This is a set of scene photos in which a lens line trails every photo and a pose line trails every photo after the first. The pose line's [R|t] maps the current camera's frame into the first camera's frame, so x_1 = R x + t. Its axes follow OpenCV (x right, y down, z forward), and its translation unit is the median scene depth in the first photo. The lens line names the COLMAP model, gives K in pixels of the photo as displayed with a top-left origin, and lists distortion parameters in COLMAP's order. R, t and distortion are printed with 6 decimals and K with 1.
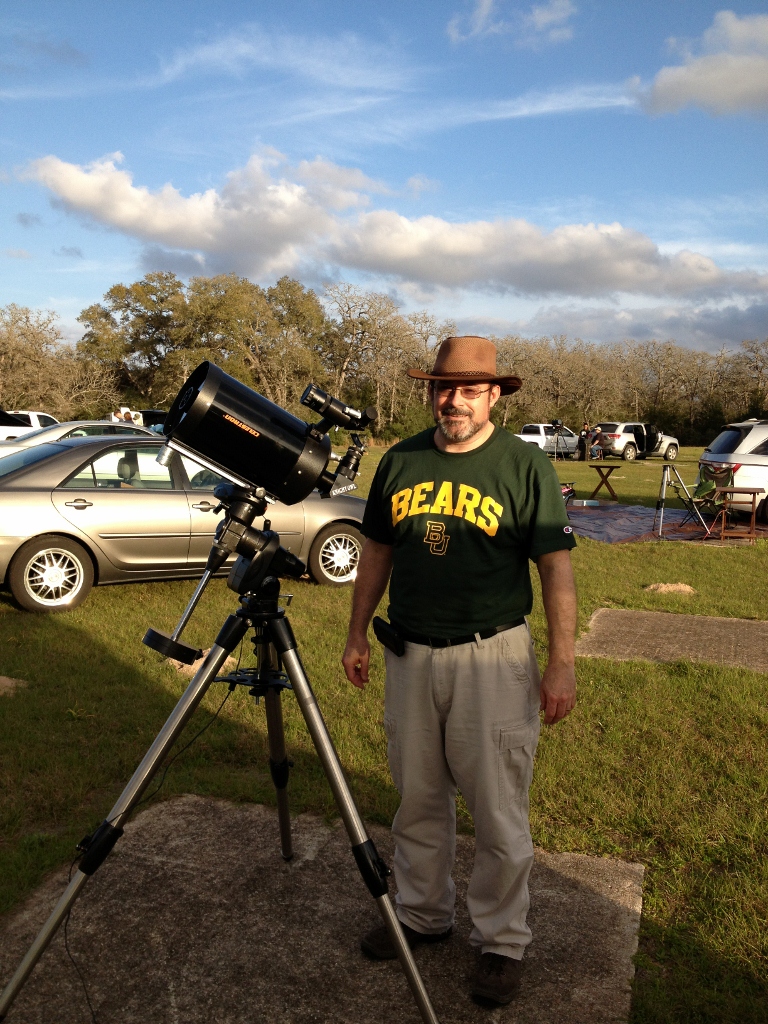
lens RADIAL K [[931.5, 0, 384.2], [0, 931.5, 530.6], [0, 0, 1]] dist [0.117969, -0.230841]
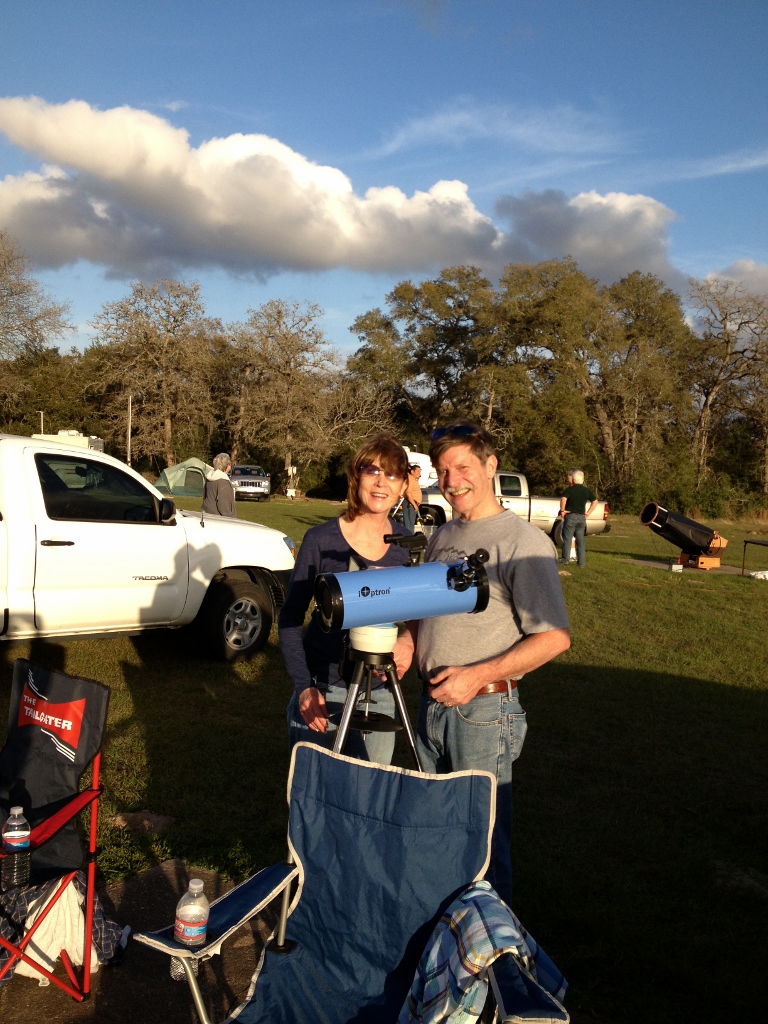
lens RADIAL K [[931.5, 0, 384.2], [0, 931.5, 530.6], [0, 0, 1]] dist [0.117969, -0.230841]
pose [[0.960641, 0.064253, -0.270259, -0.082435], [-0.077227, 0.996303, -0.037640, -0.034680], [0.266841, 0.057030, 0.962052, 0.282938]]
